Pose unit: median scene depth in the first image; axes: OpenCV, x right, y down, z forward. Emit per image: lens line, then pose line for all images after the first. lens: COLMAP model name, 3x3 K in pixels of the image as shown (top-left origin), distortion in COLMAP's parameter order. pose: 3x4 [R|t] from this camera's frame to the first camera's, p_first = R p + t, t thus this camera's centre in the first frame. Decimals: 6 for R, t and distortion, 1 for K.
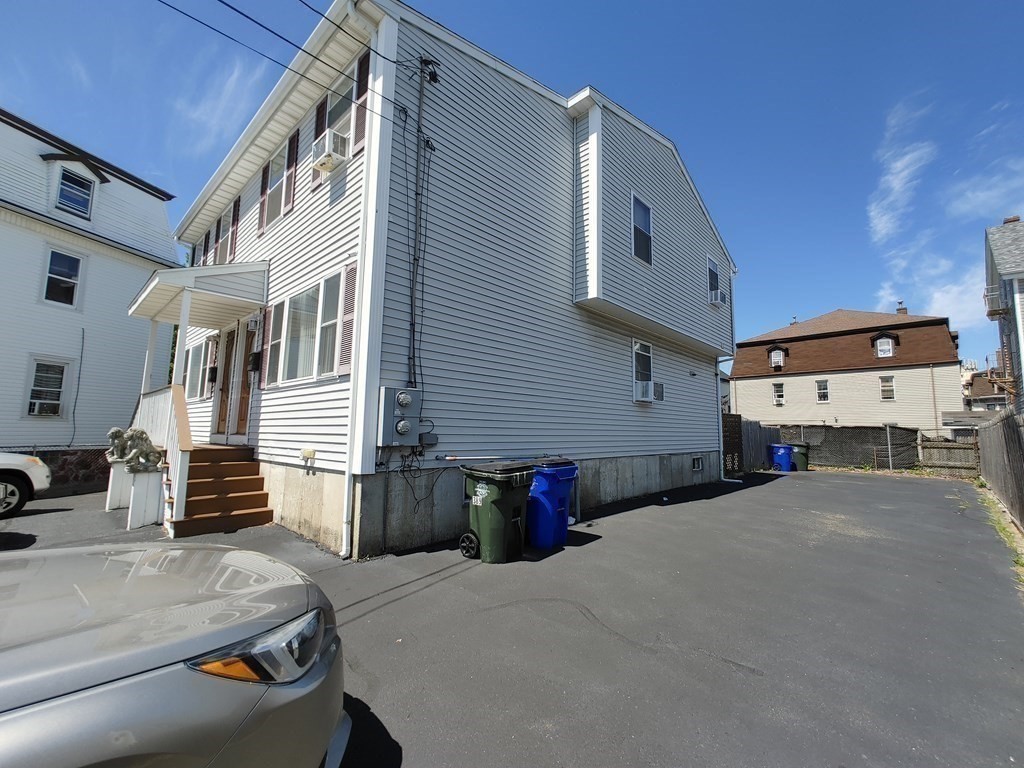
lens RADIAL K [[437.1, 0, 529.2], [0, 437.1, 387.6], [0, 0, 1]] dist [-0.015930, 0.005601]
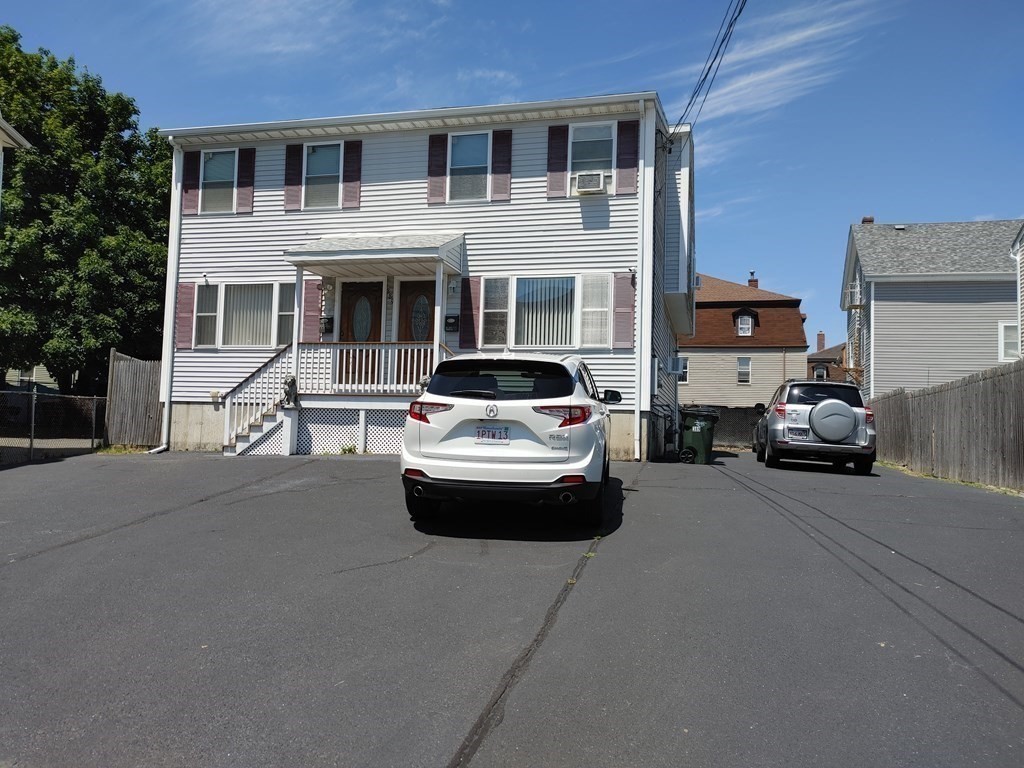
lens RADIAL K [[779.3, 0, 498.3], [0, 779.3, 385.3], [0, 0, 1]] dist [0.036683, -0.006170]
pose [[0.890970, 0.040945, 0.452212, -0.370220], [-0.064045, 0.997302, 0.035885, 0.005332], [-0.449522, -0.060934, 0.891188, -0.227851]]
